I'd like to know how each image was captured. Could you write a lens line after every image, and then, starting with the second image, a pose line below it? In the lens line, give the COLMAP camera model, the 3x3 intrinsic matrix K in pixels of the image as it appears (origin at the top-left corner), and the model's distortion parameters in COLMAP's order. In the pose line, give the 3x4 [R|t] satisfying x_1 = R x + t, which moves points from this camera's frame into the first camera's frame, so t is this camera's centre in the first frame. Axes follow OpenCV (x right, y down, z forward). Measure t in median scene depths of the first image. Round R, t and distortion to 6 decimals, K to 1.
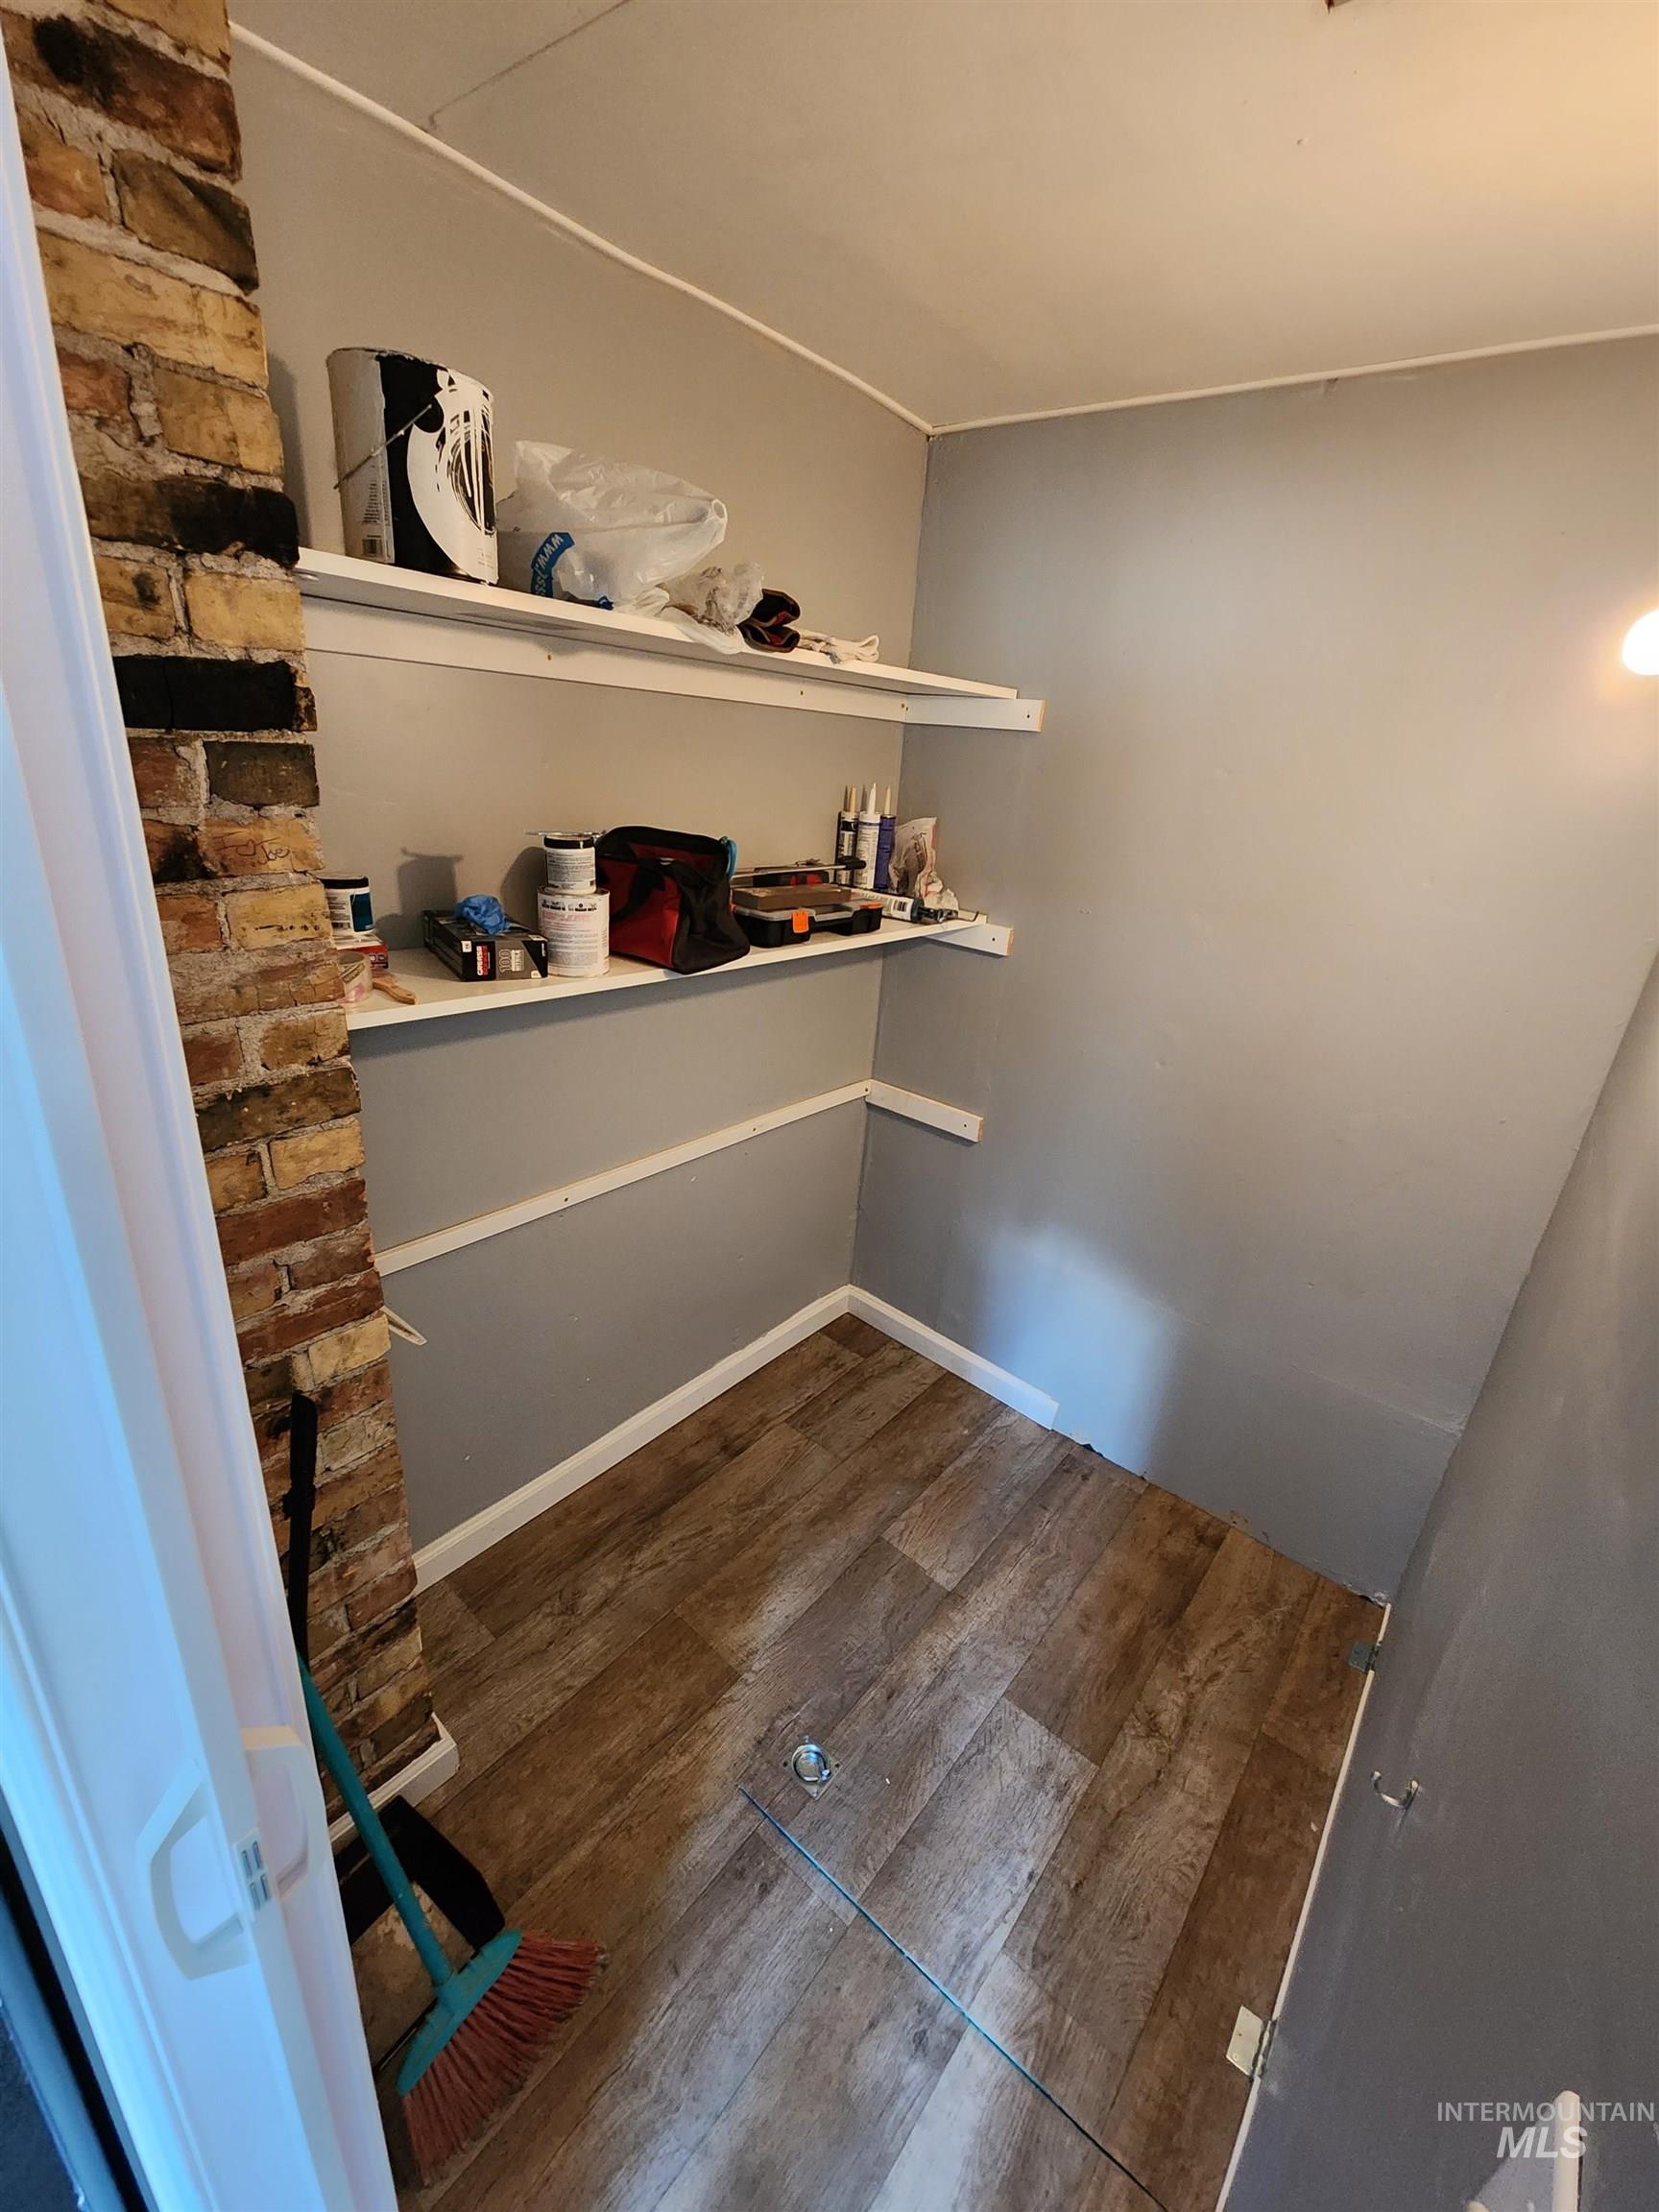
lens RADIAL K [[899.0, 0, 820.5], [0, 899.0, 1109.0], [0, 0, 1]] dist [0.004164, -0.002654]
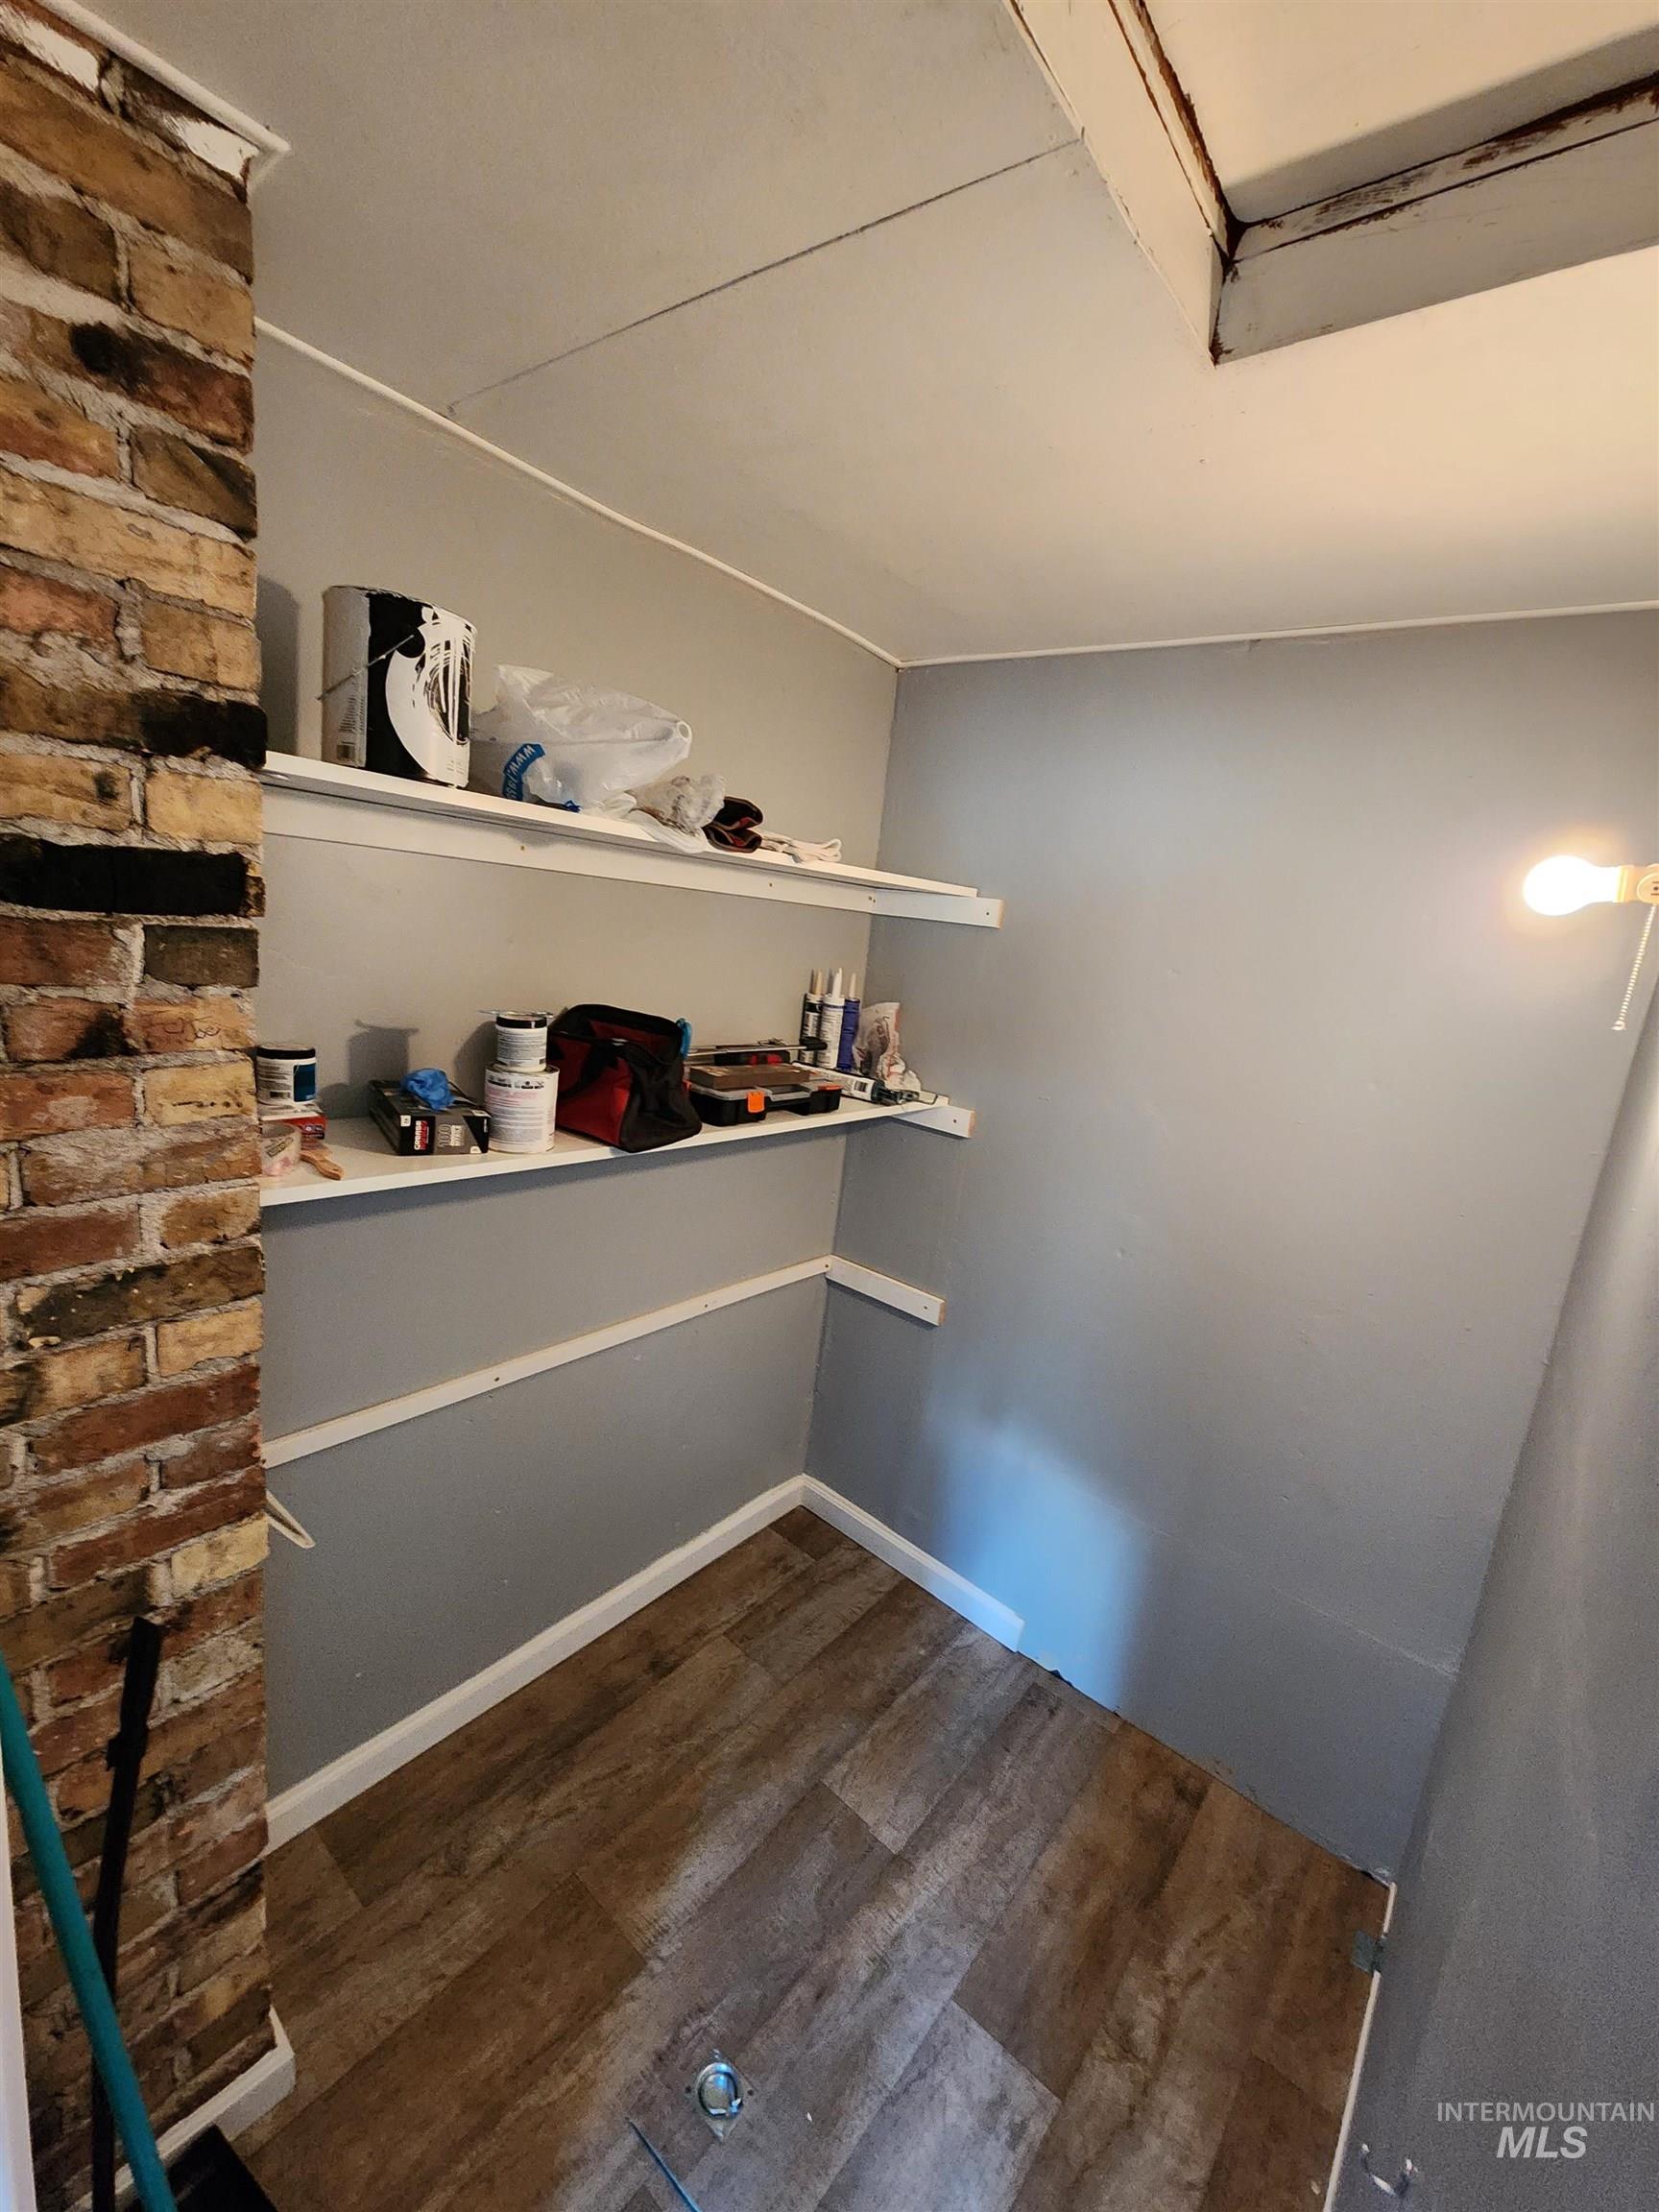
lens RADIAL K [[899.0, 0, 820.5], [0, 899.0, 1109.0], [0, 0, 1]] dist [0.004164, -0.002654]
pose [[0.999295, 0.036016, 0.010645, 0.048741], [-0.033638, 0.984390, -0.172757, -0.036080], [-0.016701, 0.172277, 0.984907, 0.015811]]
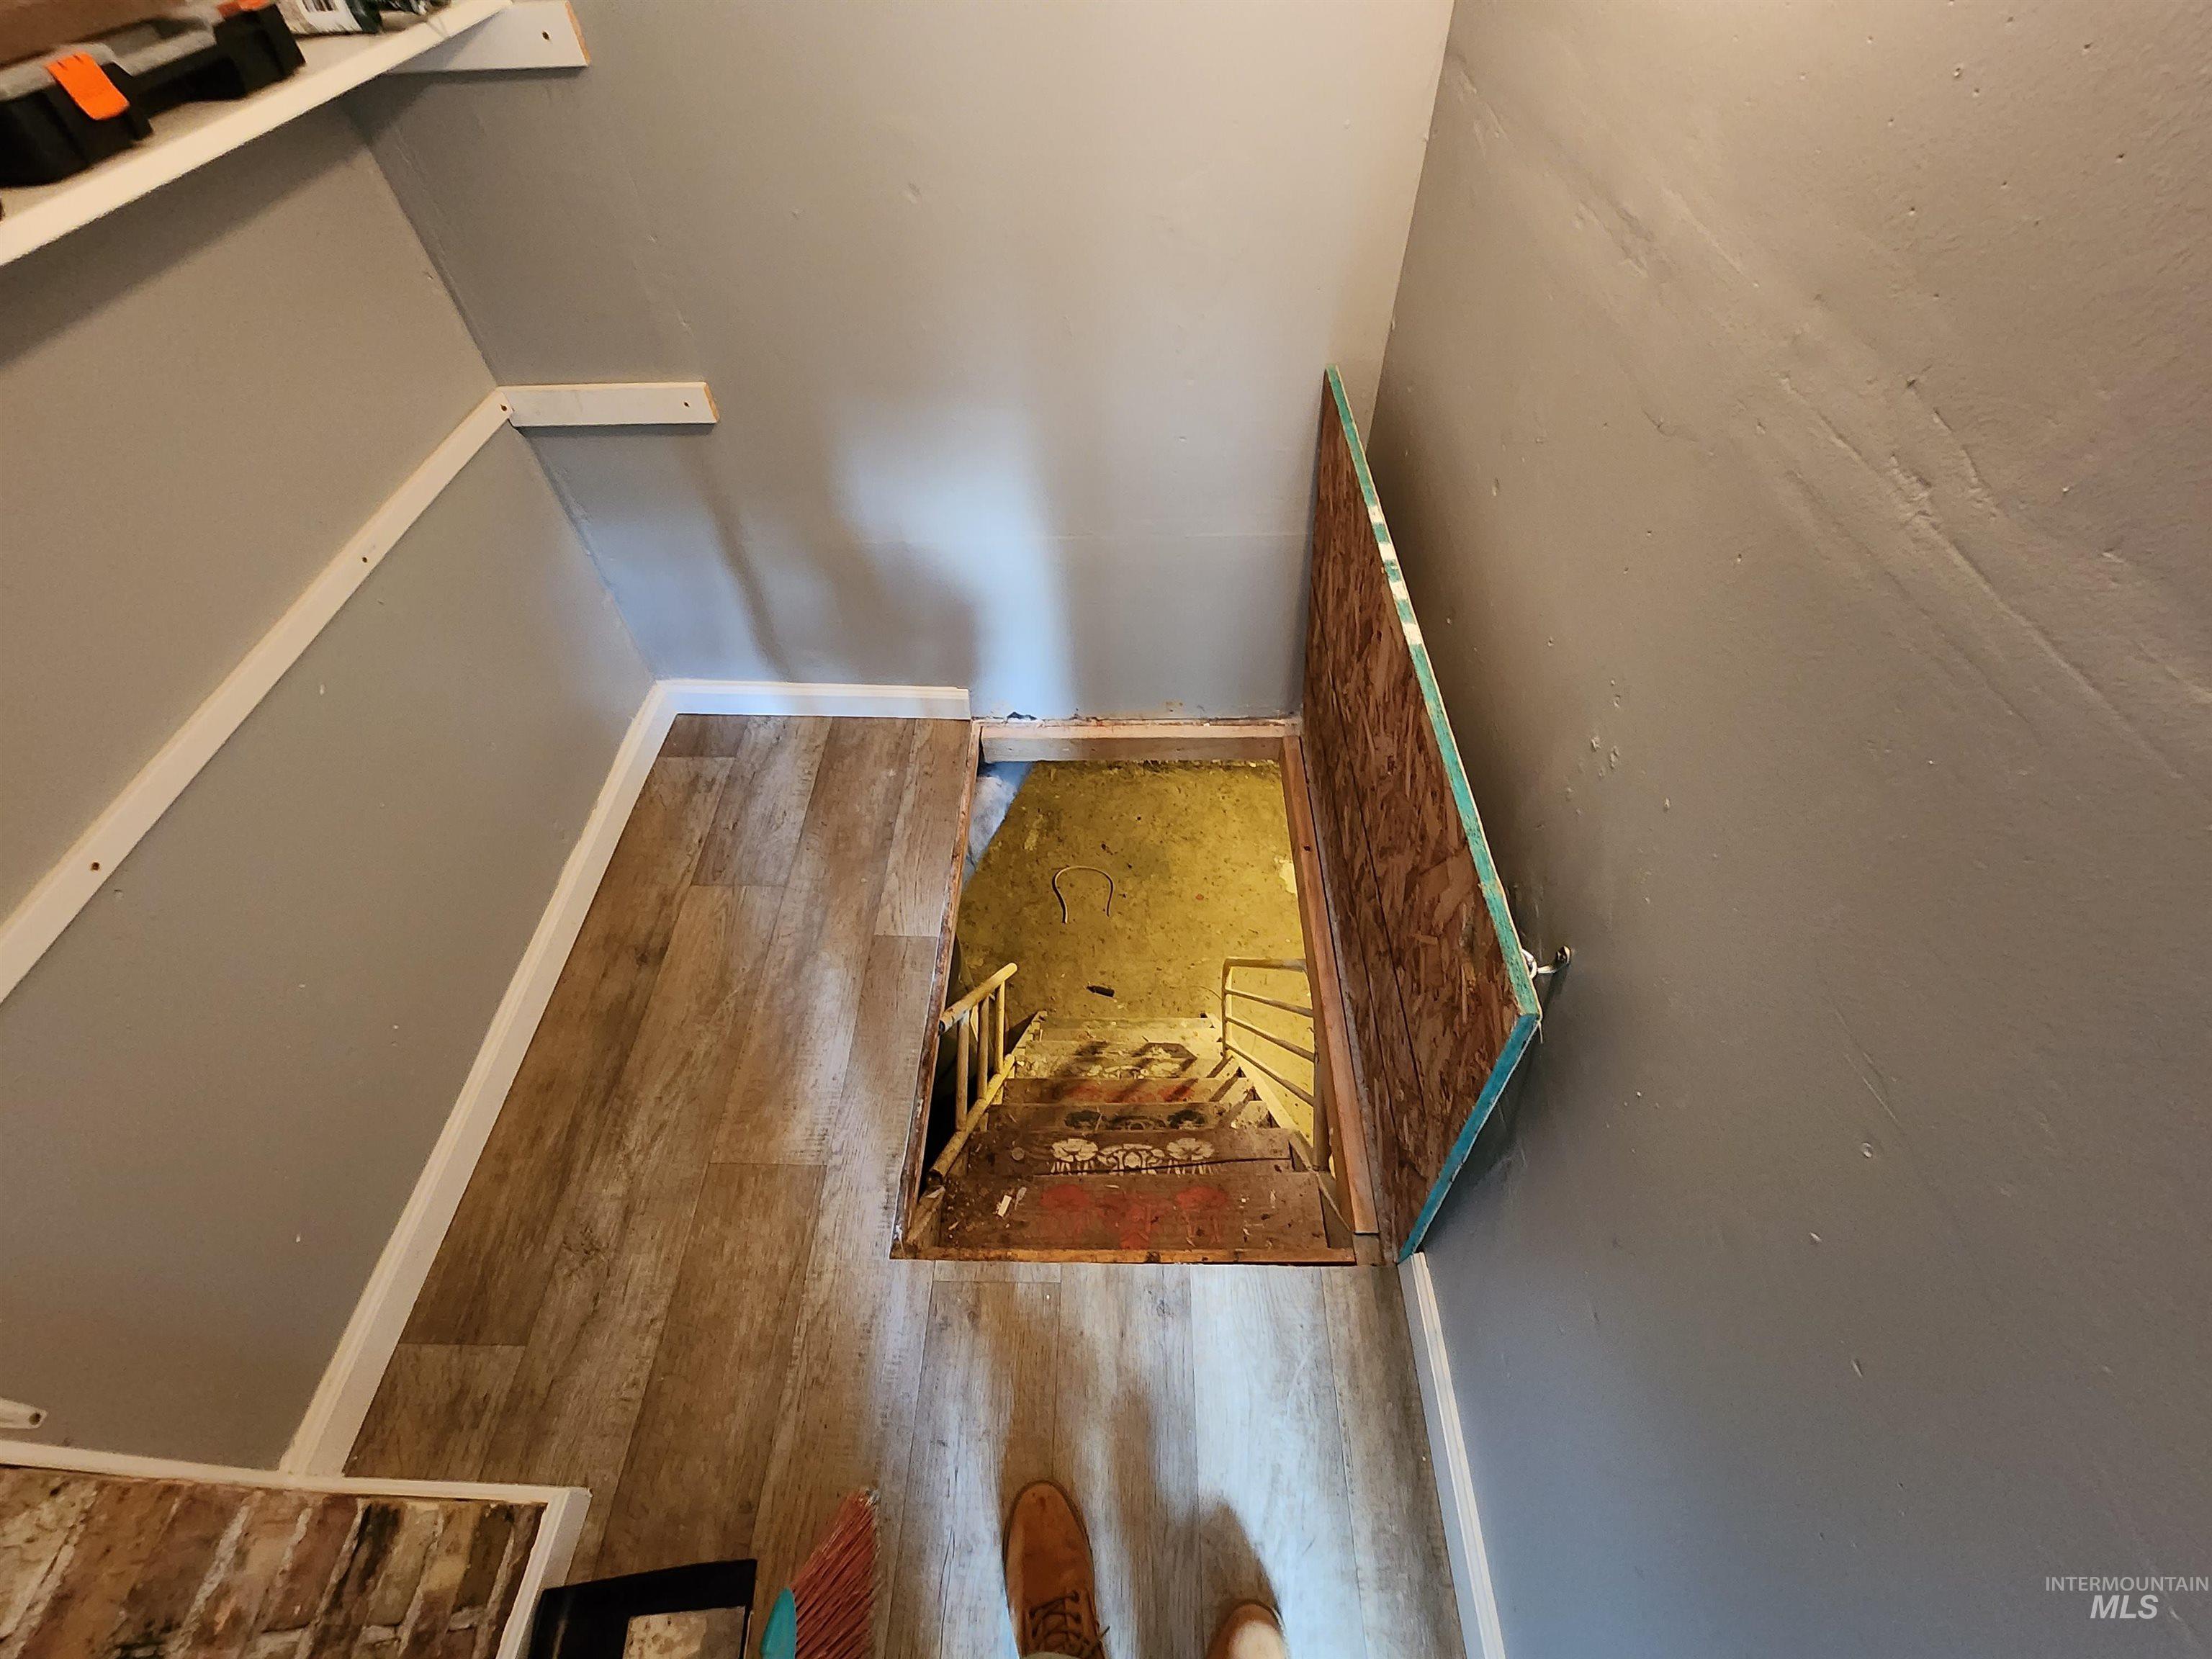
lens RADIAL K [[893.6, 0, 1085.0], [0, 893.6, 823.5], [0, 0, 1]] dist [-0.000372, -0.000267]
pose [[0.776557, -0.549727, 0.307829, 0.026859], [0.319596, 0.764755, 0.559472, -0.034238], [-0.542971, -0.336081, 0.769566, 0.382551]]
